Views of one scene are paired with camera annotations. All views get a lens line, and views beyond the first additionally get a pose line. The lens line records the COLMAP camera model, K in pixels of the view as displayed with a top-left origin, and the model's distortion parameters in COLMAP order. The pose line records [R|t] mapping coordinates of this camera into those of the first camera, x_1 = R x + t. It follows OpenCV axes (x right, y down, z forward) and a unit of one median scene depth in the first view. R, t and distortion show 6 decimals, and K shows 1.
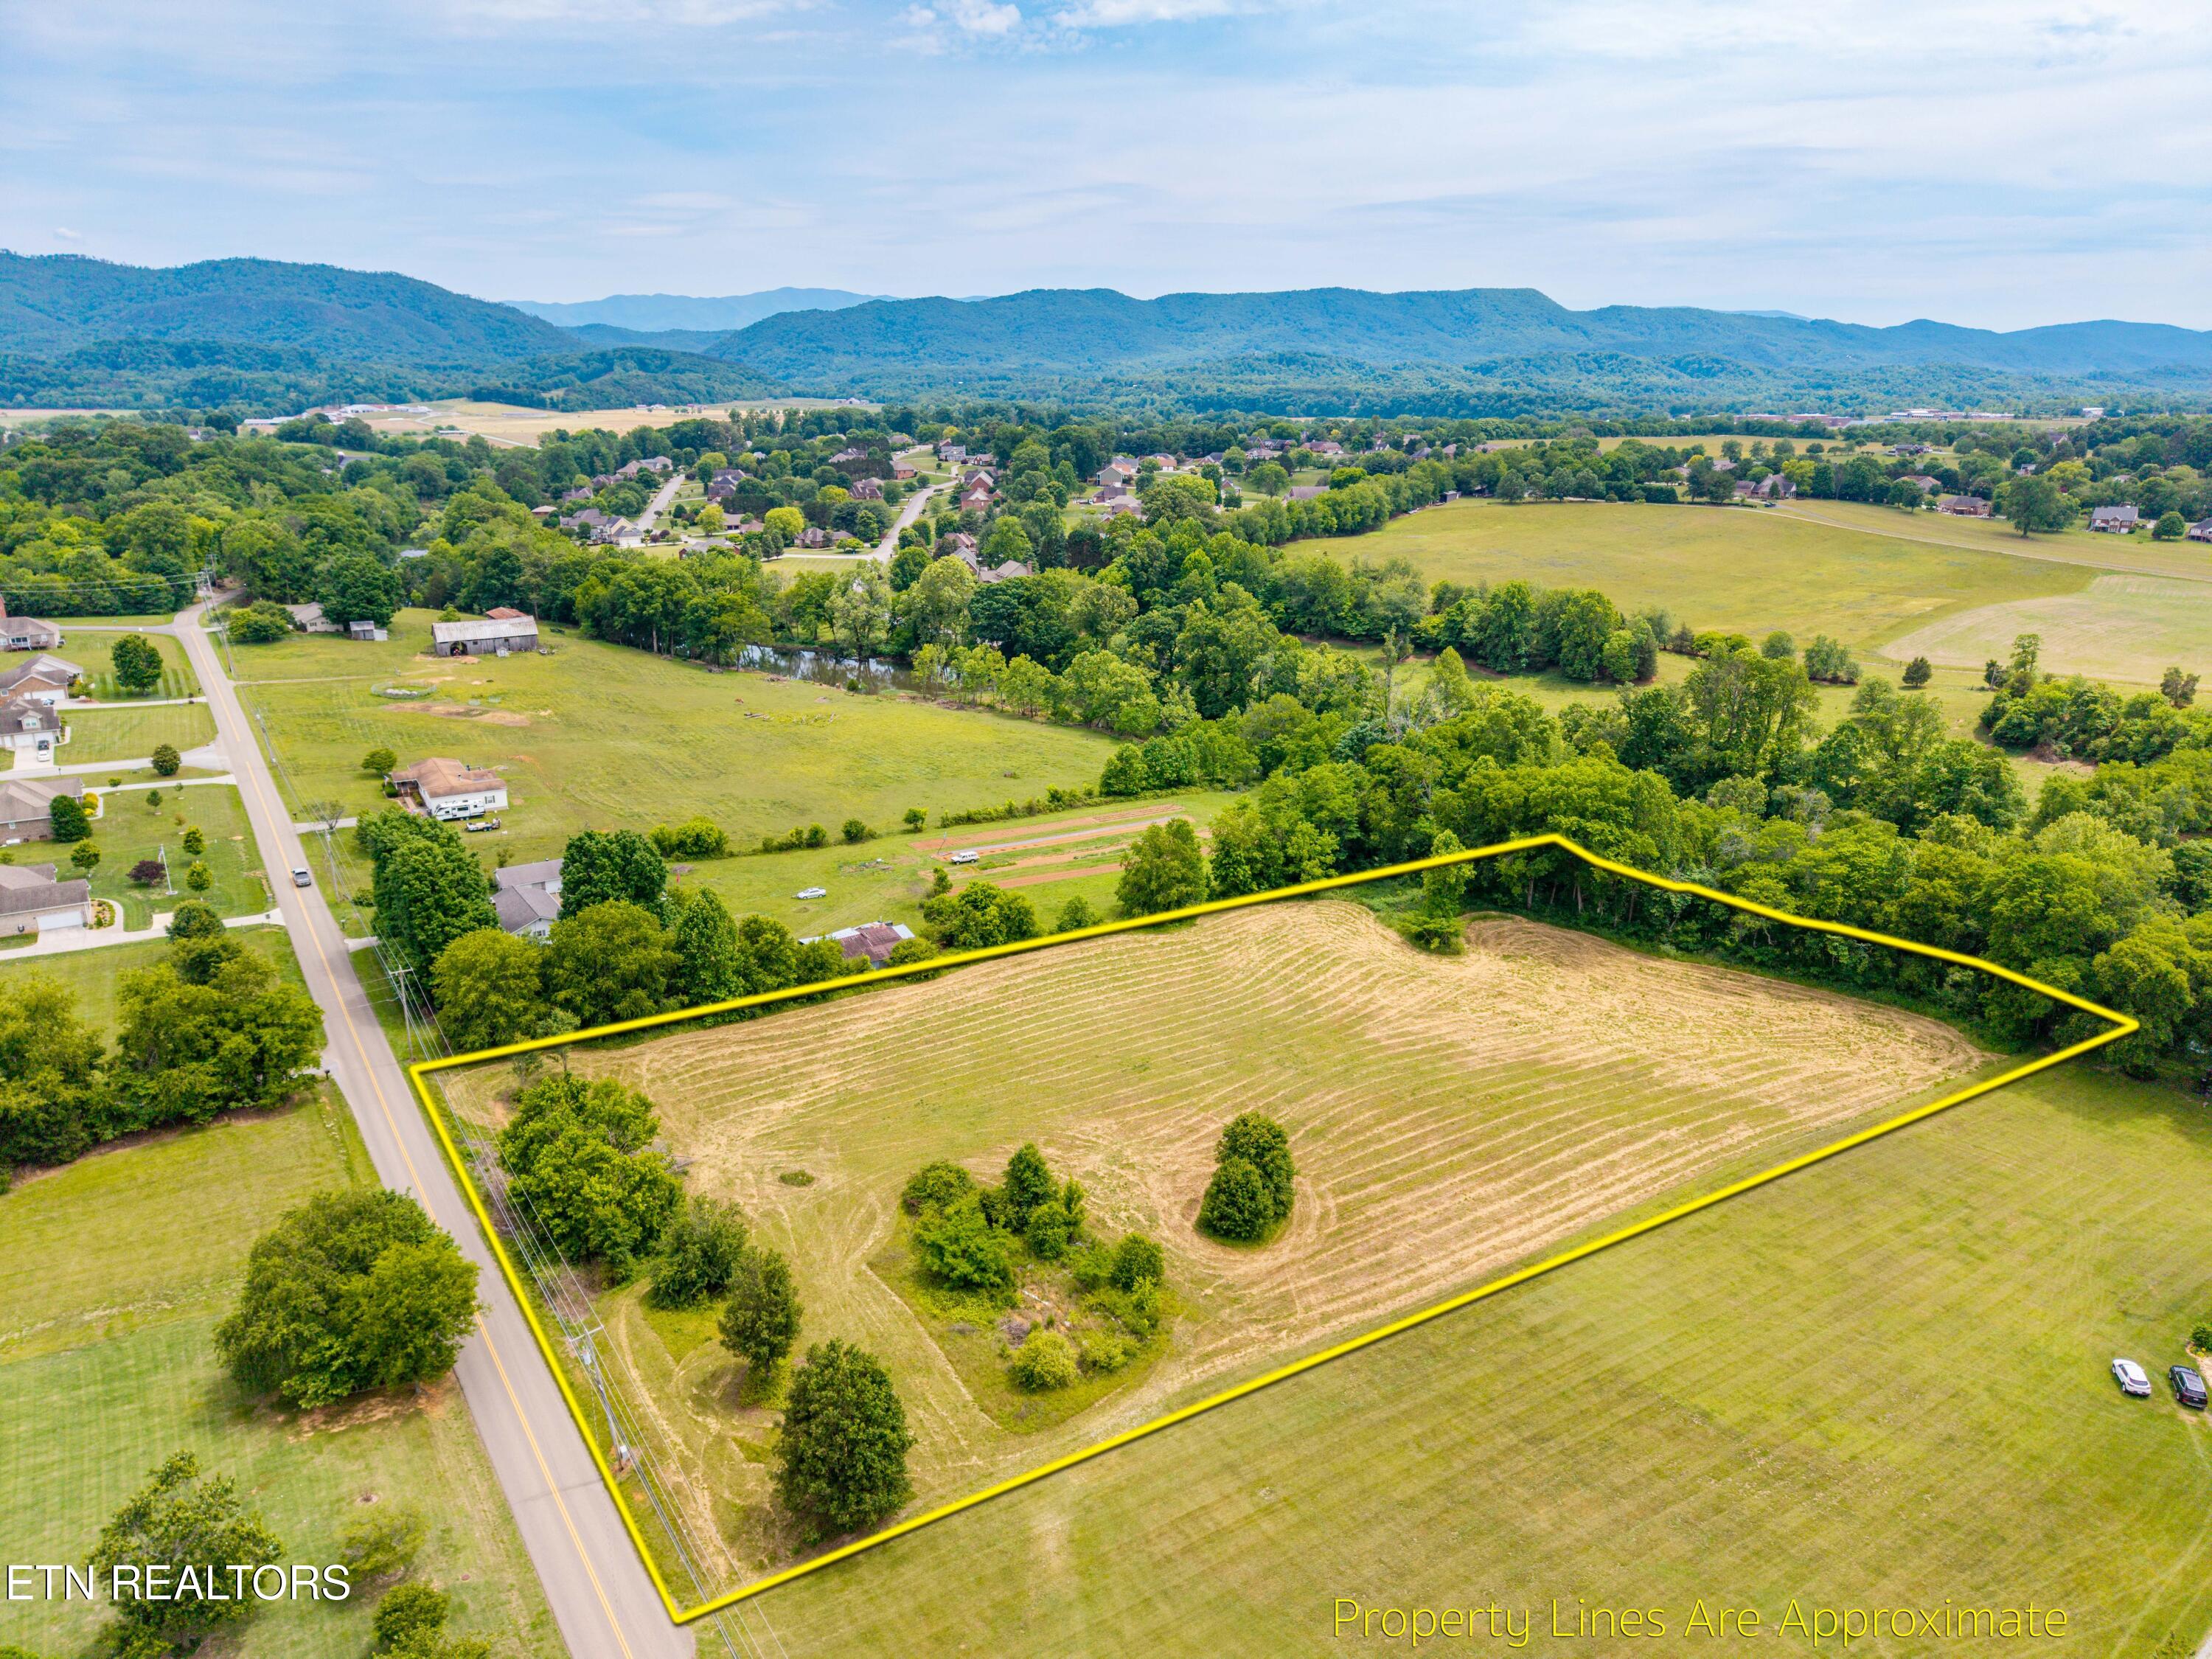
lens RADIAL K [[1469.8, 0, 1115.5], [0, 1469.8, 892.5], [0, 0, 1]] dist [0.030788, -0.030831]
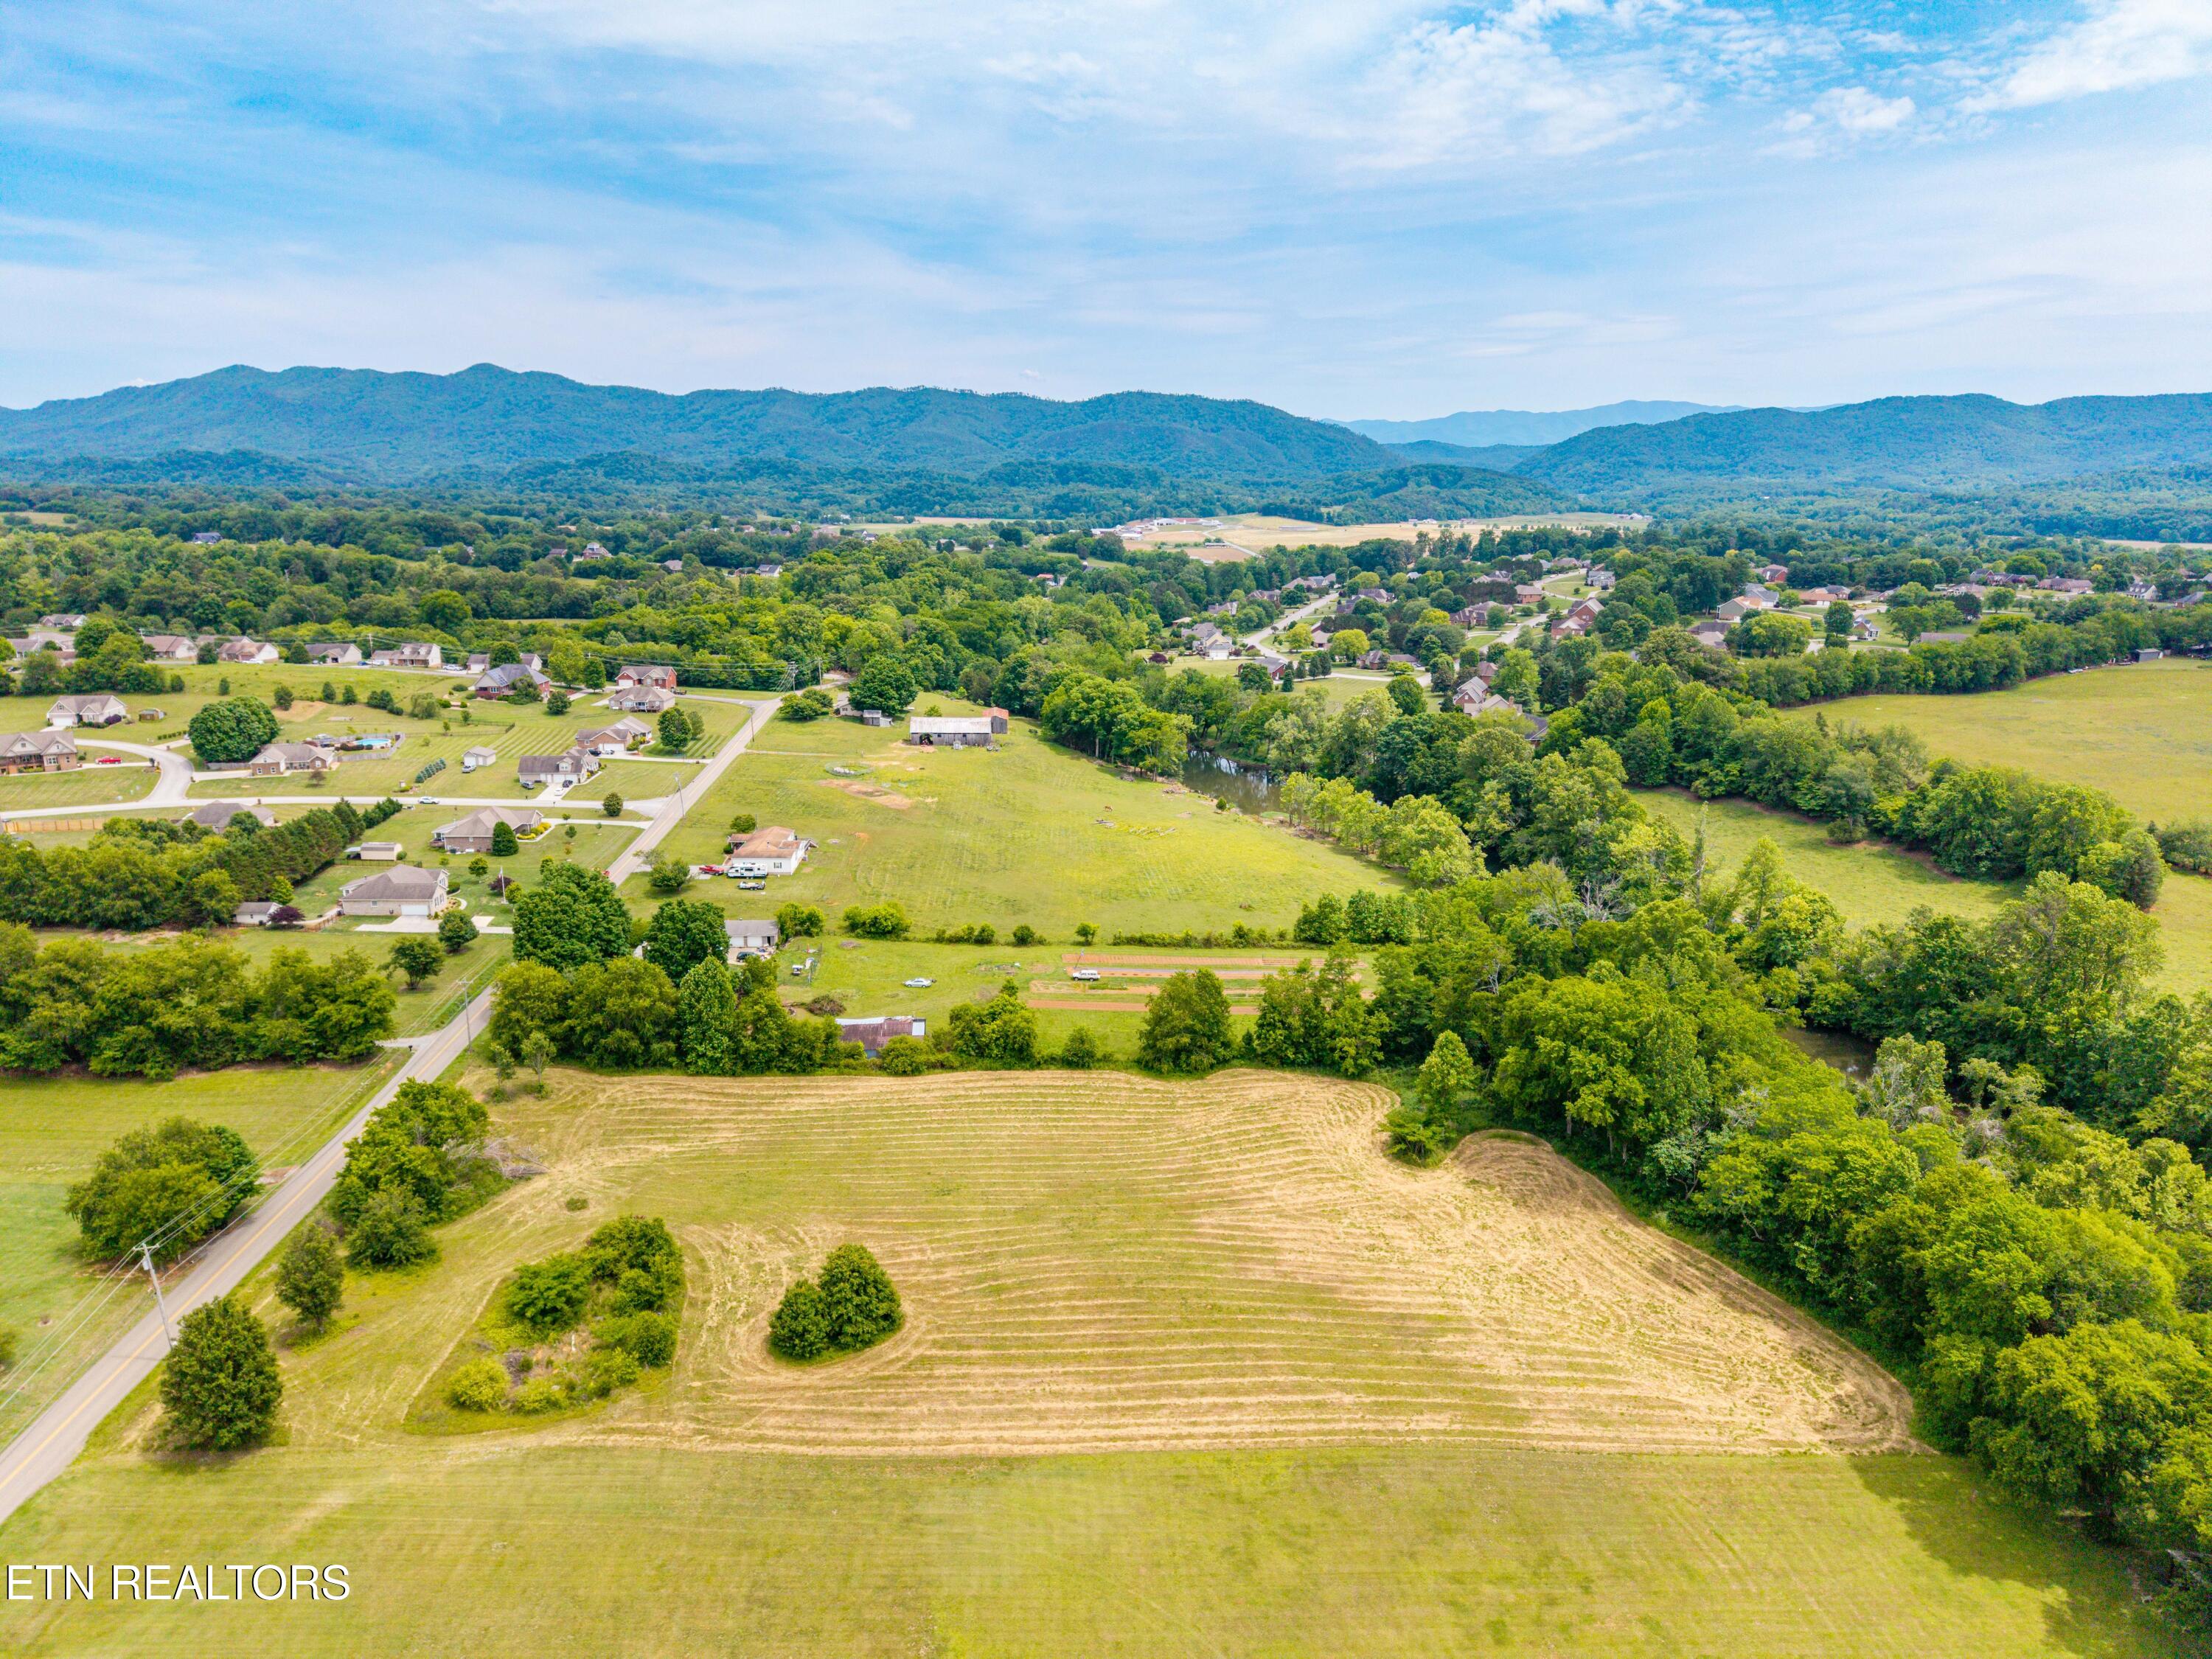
lens RADIAL K [[1469.8, 0, 1105.2], [0, 1469.8, 904.6], [0, 0, 1]] dist [0.030788, -0.030831]
pose [[0.860315, 0.142042, -0.489573, 0.252603], [-0.171617, 0.985037, -0.015786, -0.036039], [0.480006, 0.097600, 0.871819, 0.046561]]
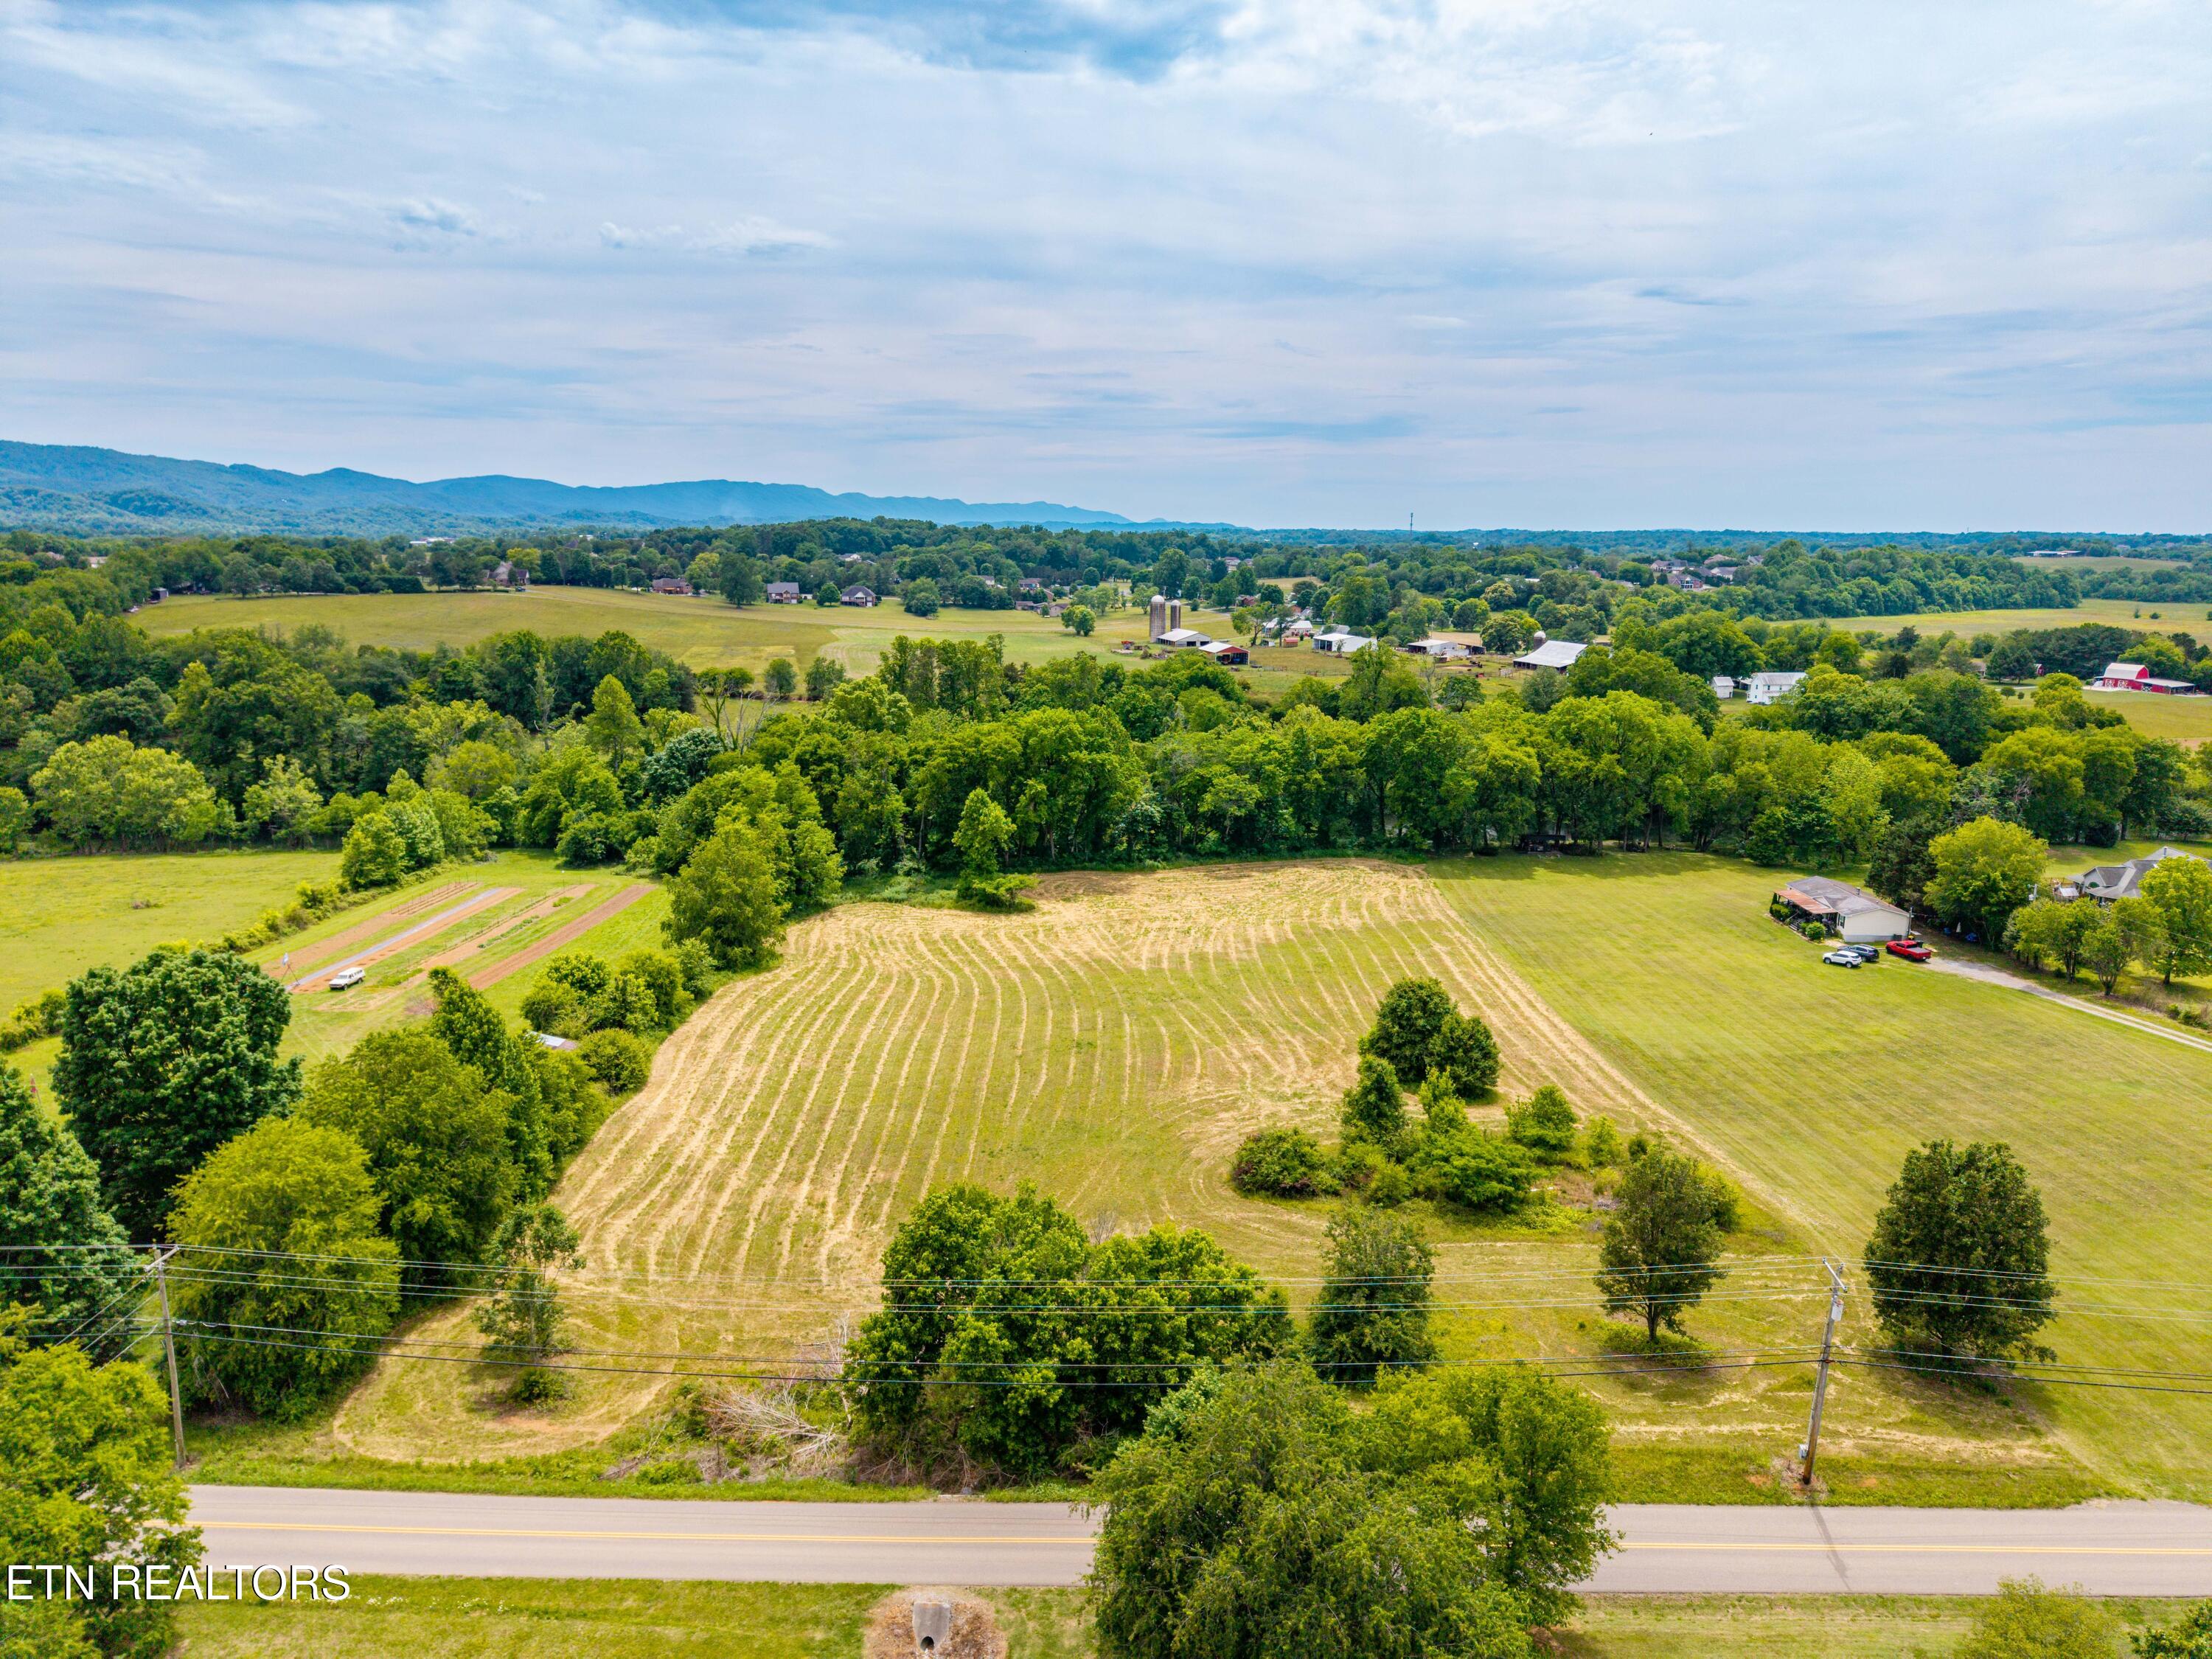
lens RADIAL K [[1469.8, 0, 1112.7], [0, 1469.8, 821.3], [0, 0, 1]] dist [0.030788, -0.030831]
pose [[0.575509, -0.157892, 0.802409, -0.256782], [0.268053, 0.963400, -0.002684, 0.002138], [-0.772617, 0.216633, 0.596769, 0.193696]]
